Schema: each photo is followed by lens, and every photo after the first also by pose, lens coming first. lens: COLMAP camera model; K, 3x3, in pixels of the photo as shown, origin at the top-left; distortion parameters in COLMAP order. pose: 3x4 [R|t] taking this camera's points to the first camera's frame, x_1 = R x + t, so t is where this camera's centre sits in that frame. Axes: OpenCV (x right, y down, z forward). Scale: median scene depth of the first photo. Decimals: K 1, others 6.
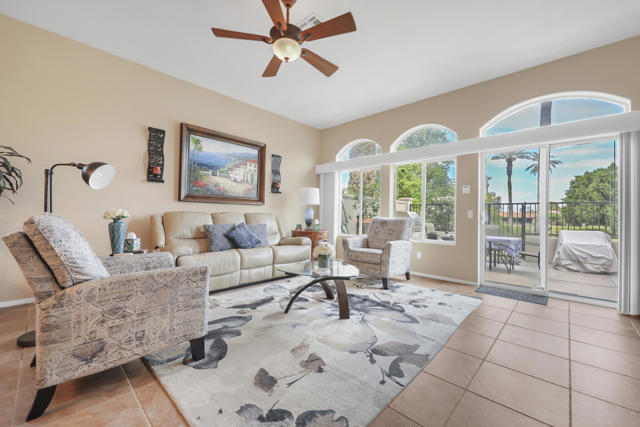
lens RADIAL K [[258.4, 0, 326.1], [0, 258.4, 210.4], [0, 0, 1]] dist [0.006887, -0.000855]
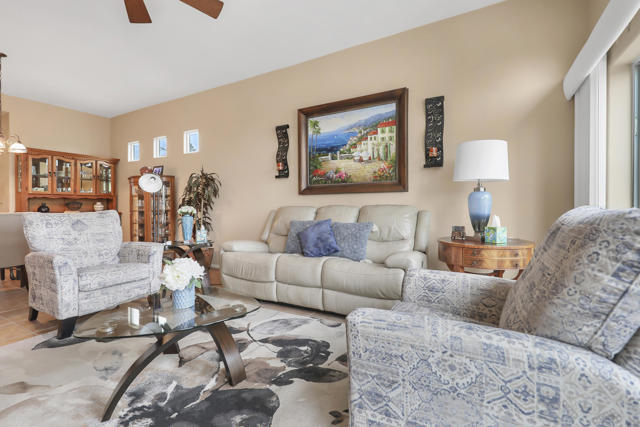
lens RADIAL K [[292.5, 0, 321.4], [0, 292.5, 208.6], [0, 0, 1]] dist [0.008611, -0.002306]
pose [[0.238683, -0.017278, -0.970944, 0.427104], [0.029404, 0.999512, -0.010559, 0.024639], [0.970652, -0.026029, 0.239074, 0.755218]]
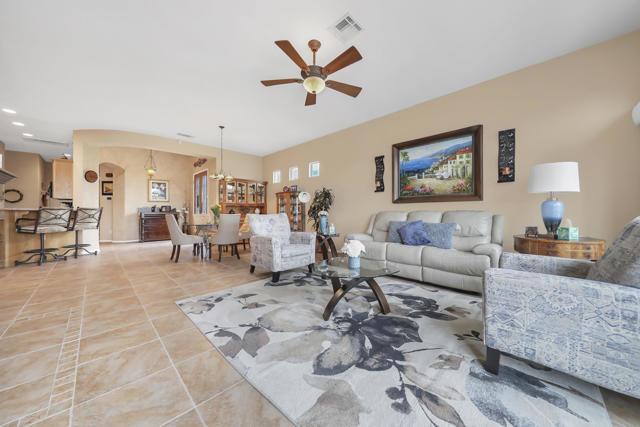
lens RADIAL K [[220.6, 0, 321.2], [0, 220.6, 210.5], [0, 0, 1]] dist [-0.002665, -0.001694]
pose [[-0.025015, -0.027427, -0.999311, 0.533561], [0.020293, 0.999404, -0.027938, 0.023751], [0.999481, -0.020978, -0.024444, 0.600839]]
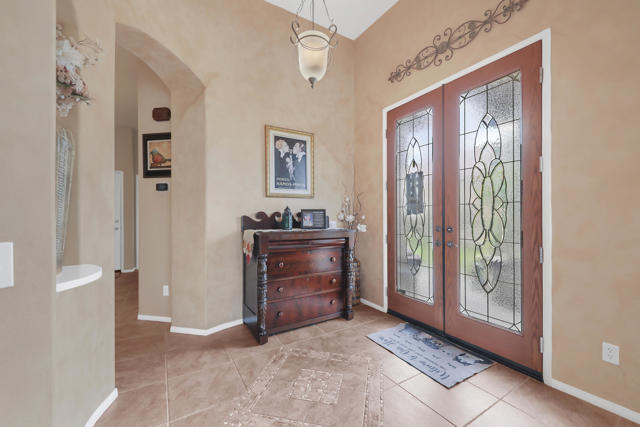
lens RADIAL K [[258.4, 0, 319.8], [0, 258.4, 214.5], [0, 0, 1]] dist [0.006887, -0.000855]
pose [[-0.268891, -0.019351, -0.962976, -0.671214], [0.015131, 0.999590, -0.024312, -0.066041], [0.963052, -0.021108, -0.268488, -0.591868]]
